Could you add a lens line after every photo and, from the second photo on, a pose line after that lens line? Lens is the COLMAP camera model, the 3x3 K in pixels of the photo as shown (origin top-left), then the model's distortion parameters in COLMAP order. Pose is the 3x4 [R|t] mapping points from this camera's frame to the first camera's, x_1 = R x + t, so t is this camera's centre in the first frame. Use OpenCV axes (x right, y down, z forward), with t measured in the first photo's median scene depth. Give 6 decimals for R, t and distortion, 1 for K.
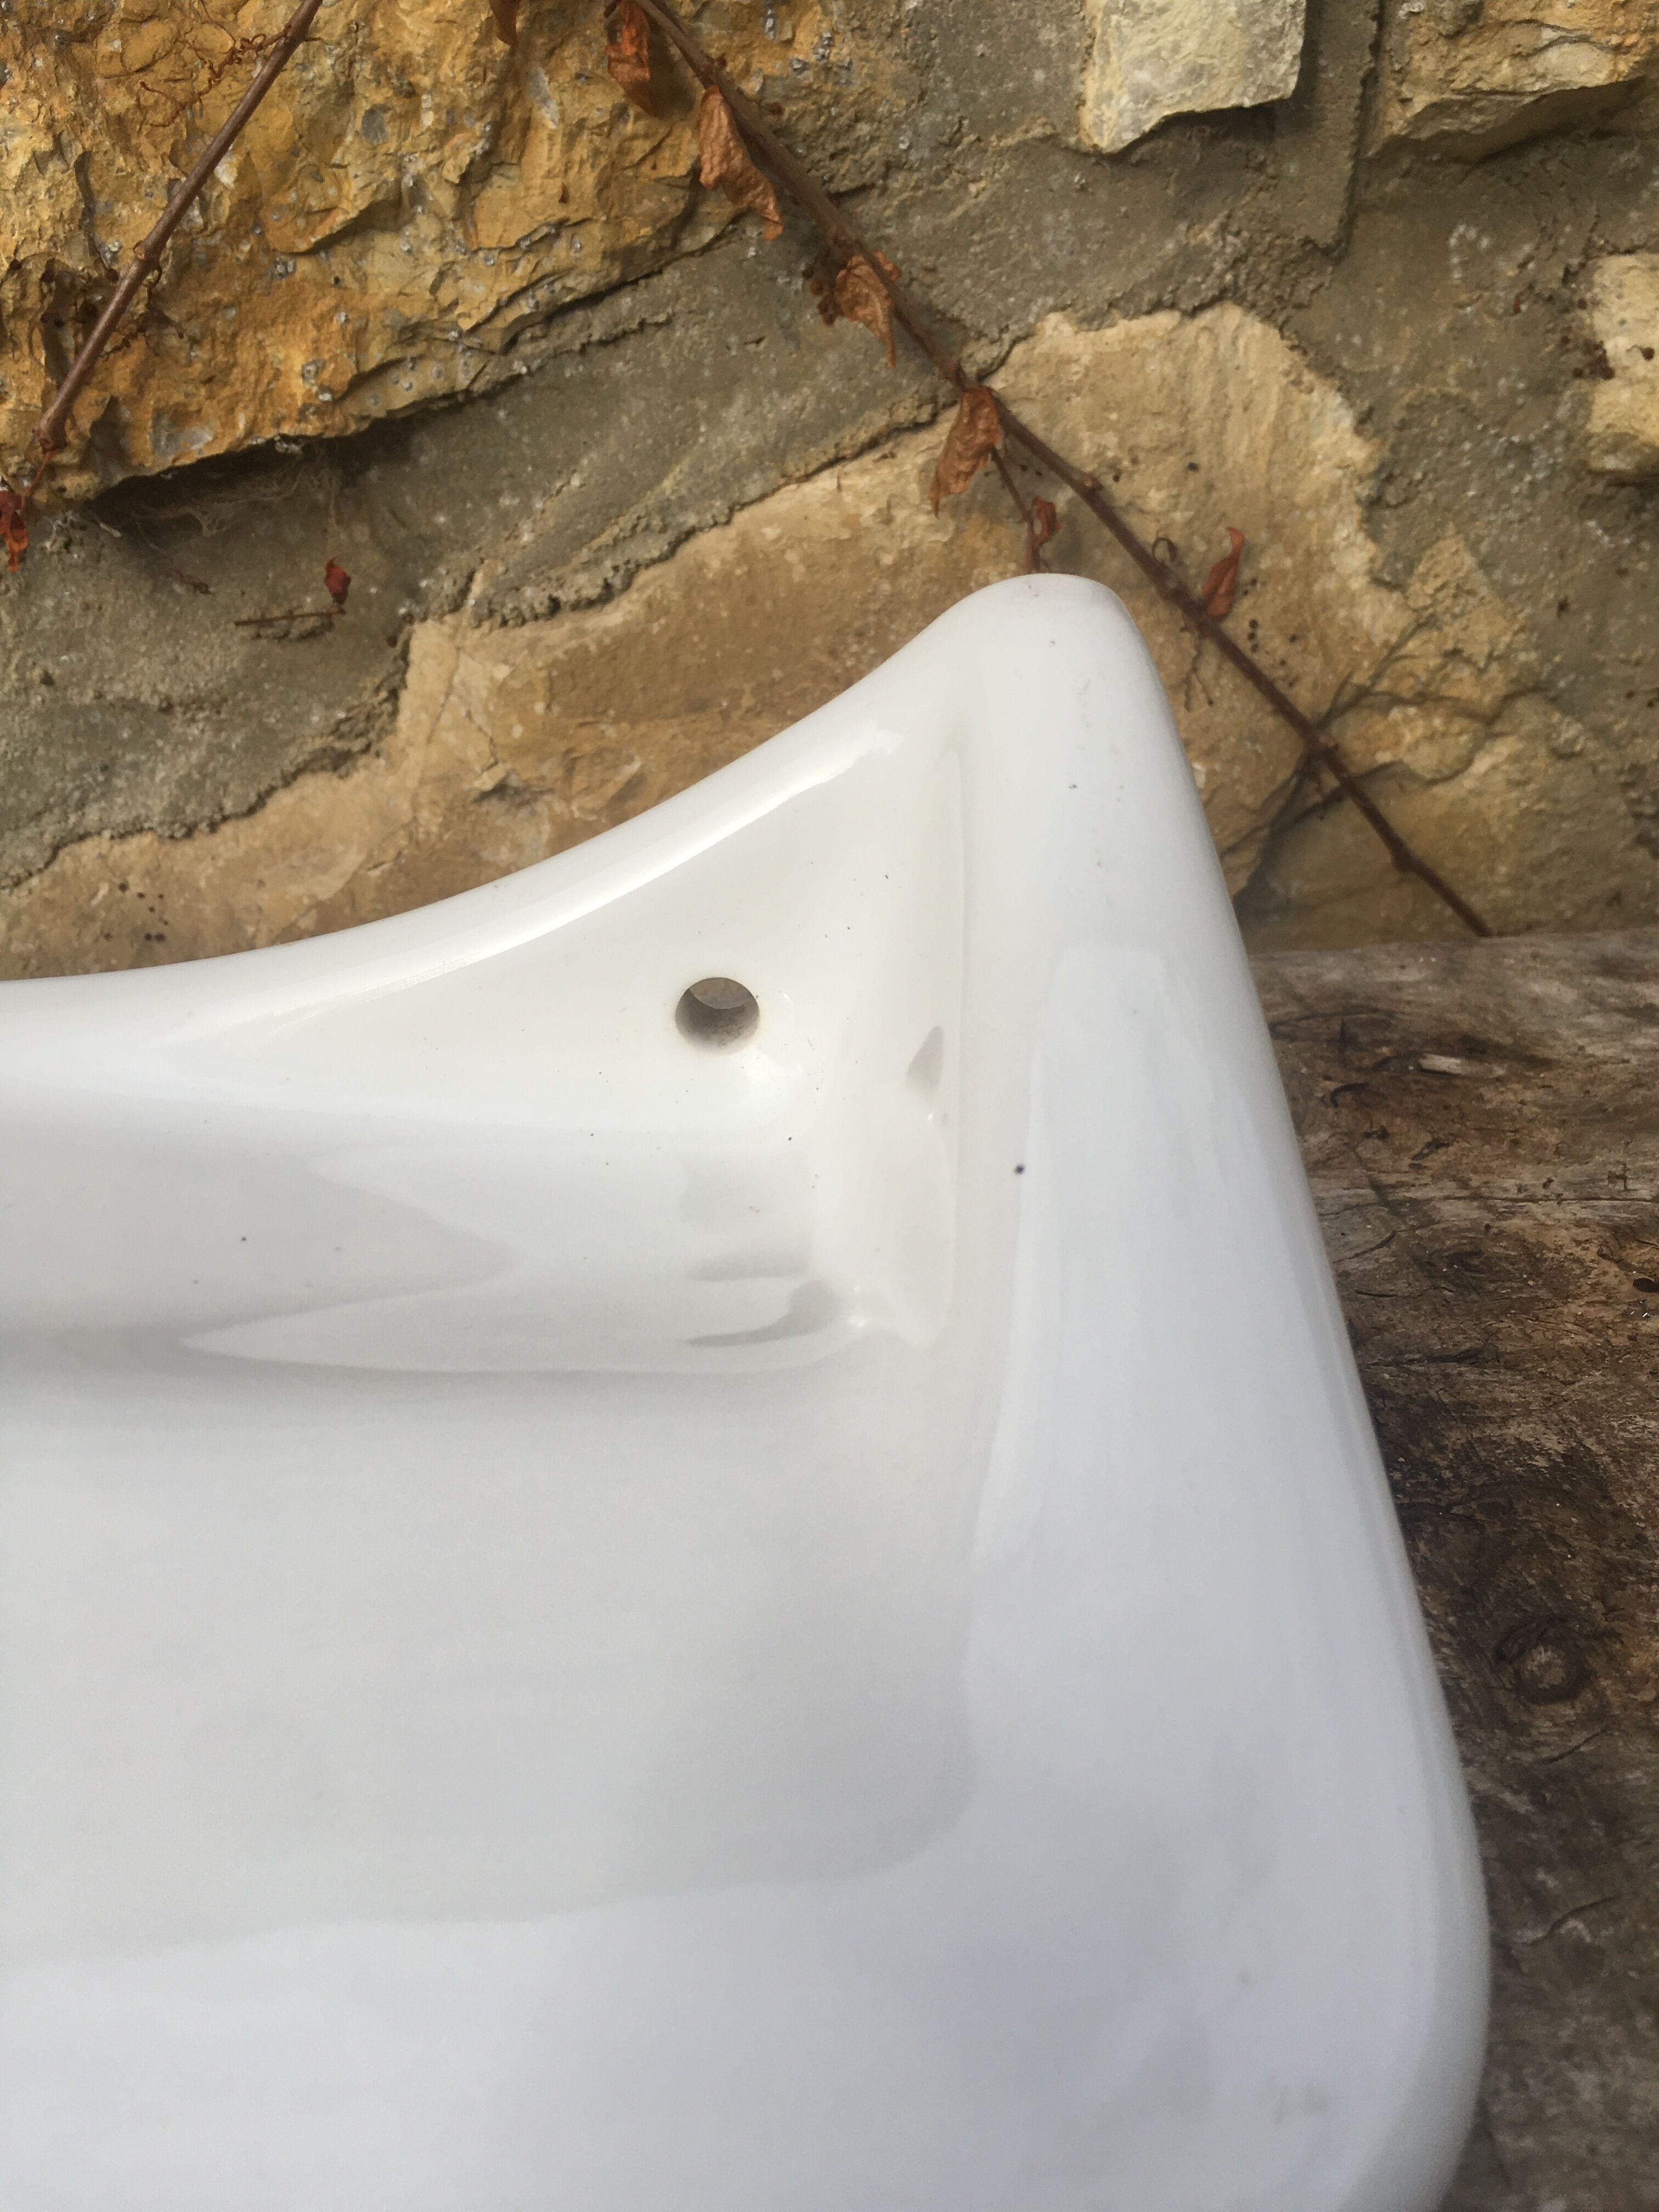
lens RADIAL K [[1831.3, 0, 829.5], [0, 1831.3, 1106.0], [0, 0, 1]] dist [0.076029, -0.115843]
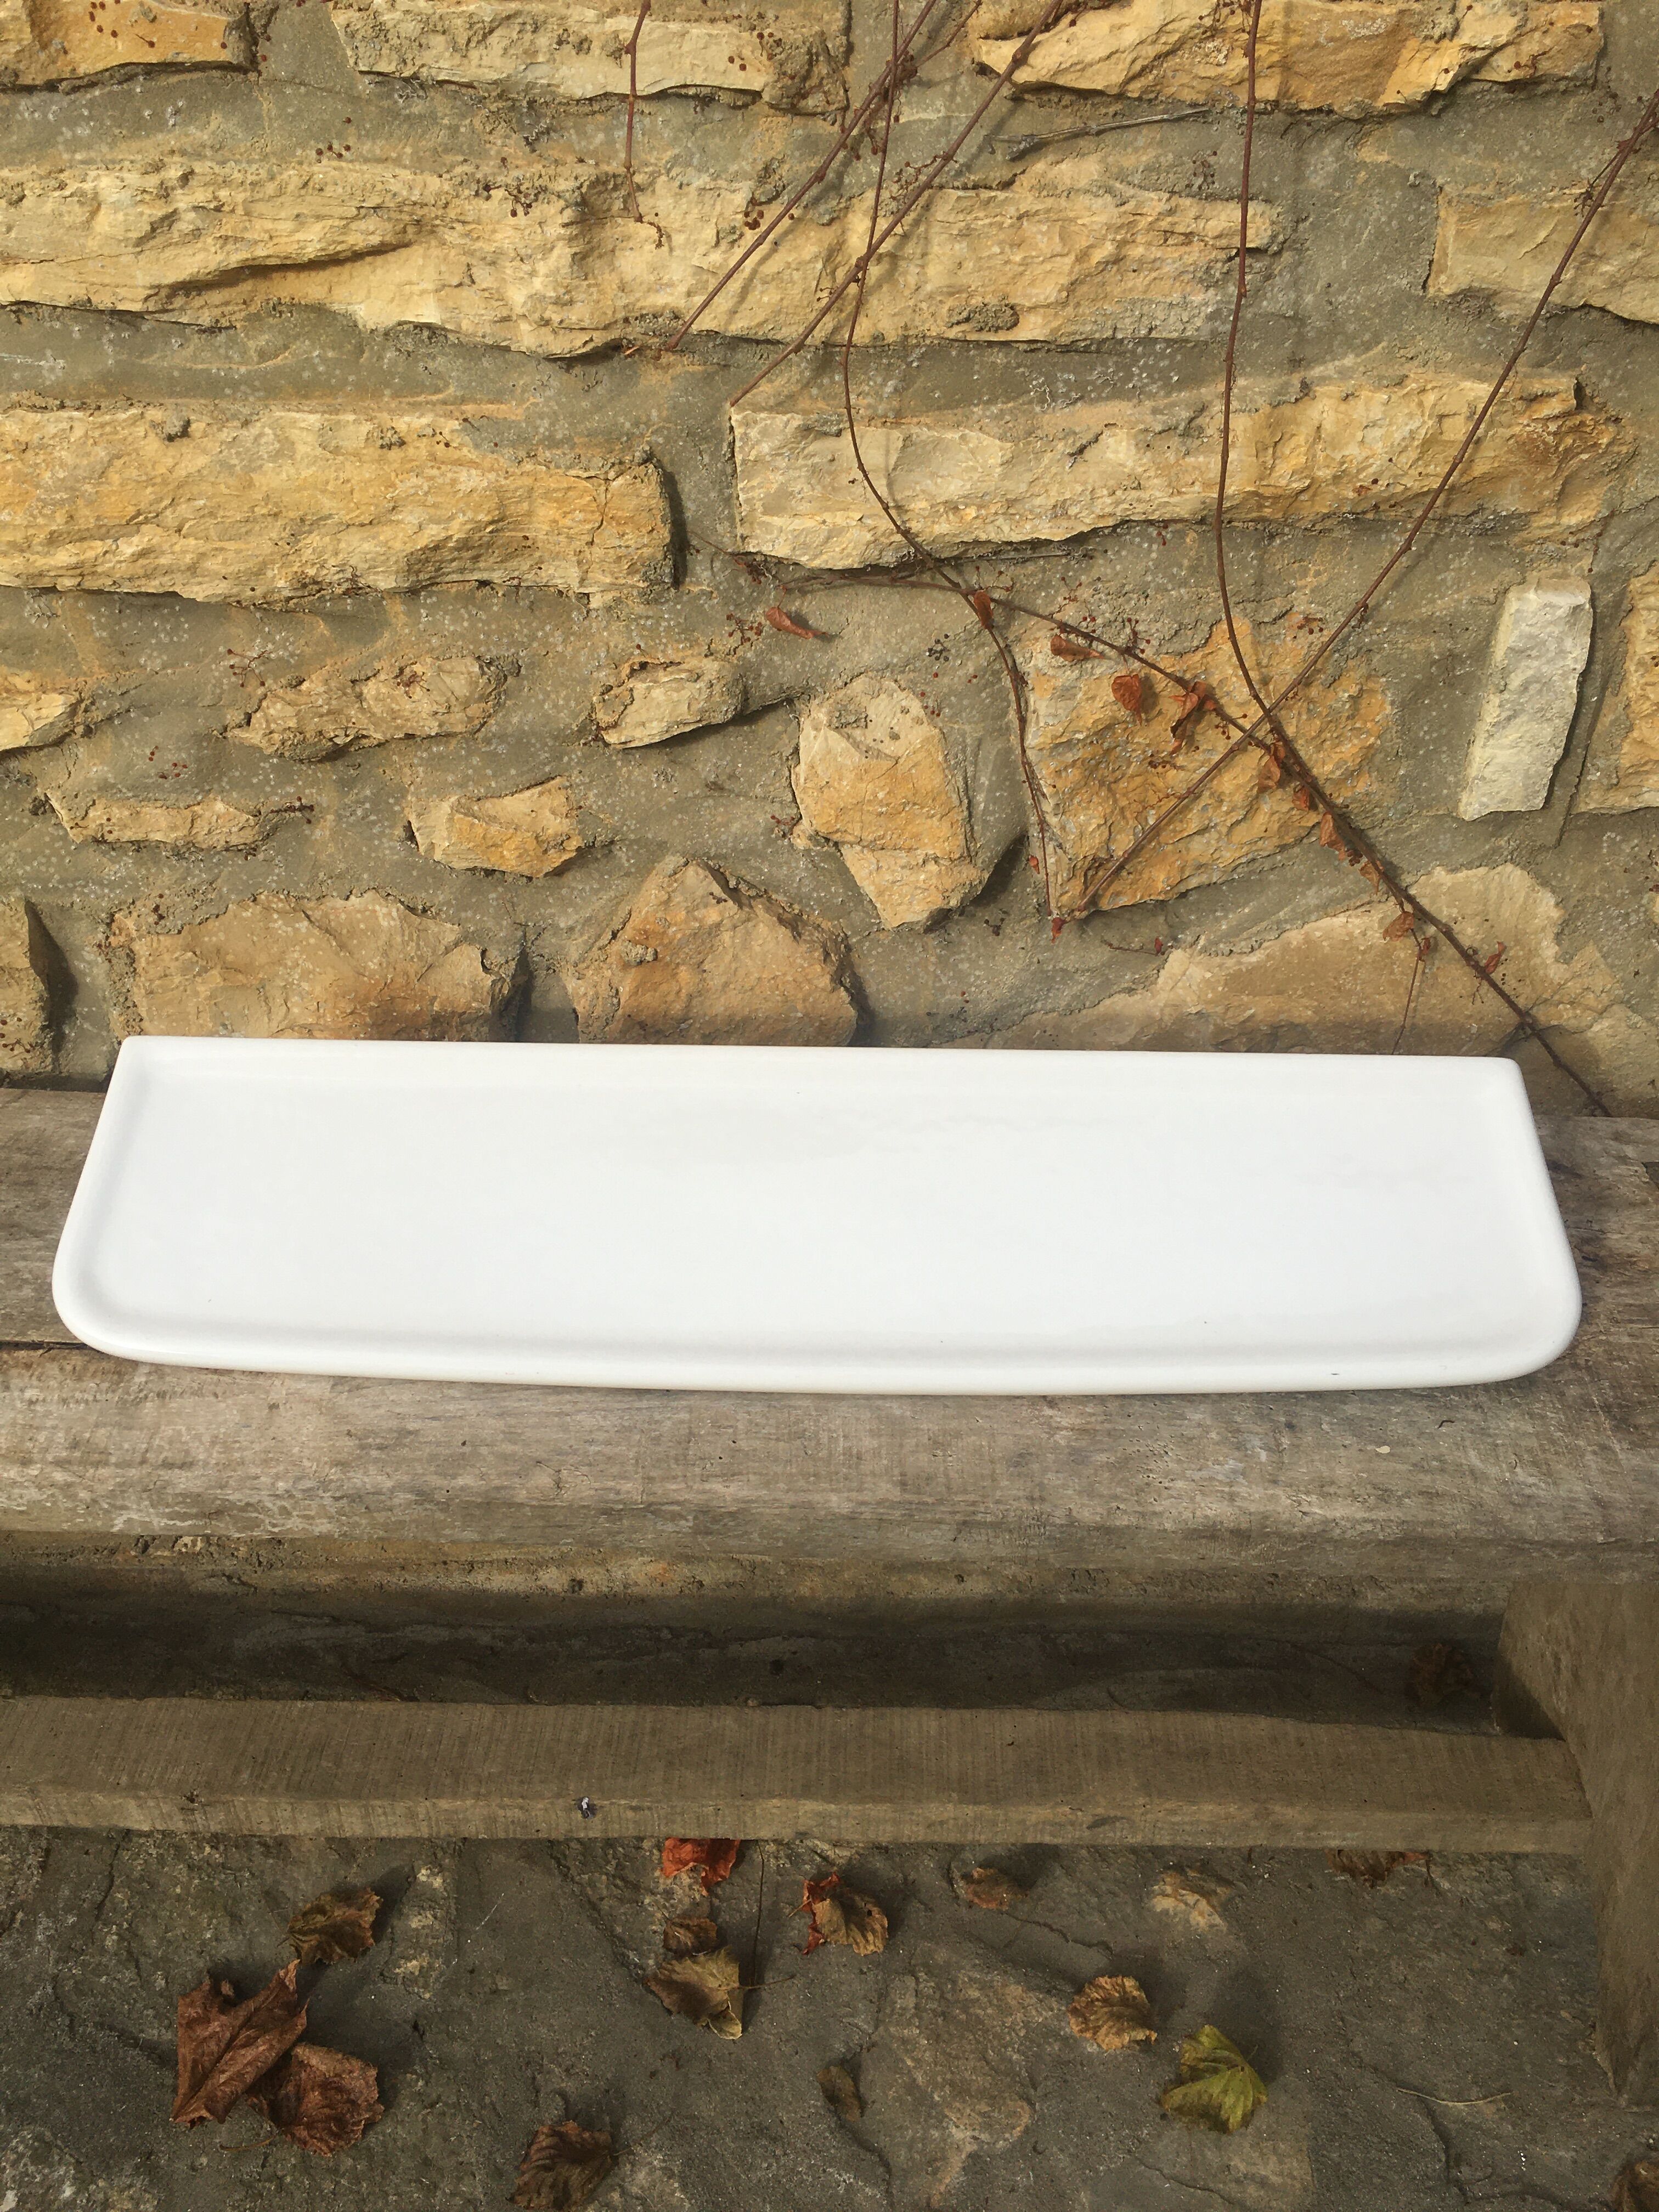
lens RADIAL K [[1831.3, 0, 829.5], [0, 1831.3, 1106.0], [0, 0, 1]] dist [0.076029, -0.115843]
pose [[0.985829, 0.107552, -0.128739, -0.358650], [-0.092099, 0.988430, 0.120513, -0.320473], [0.140211, -0.106948, 0.984329, -1.747543]]
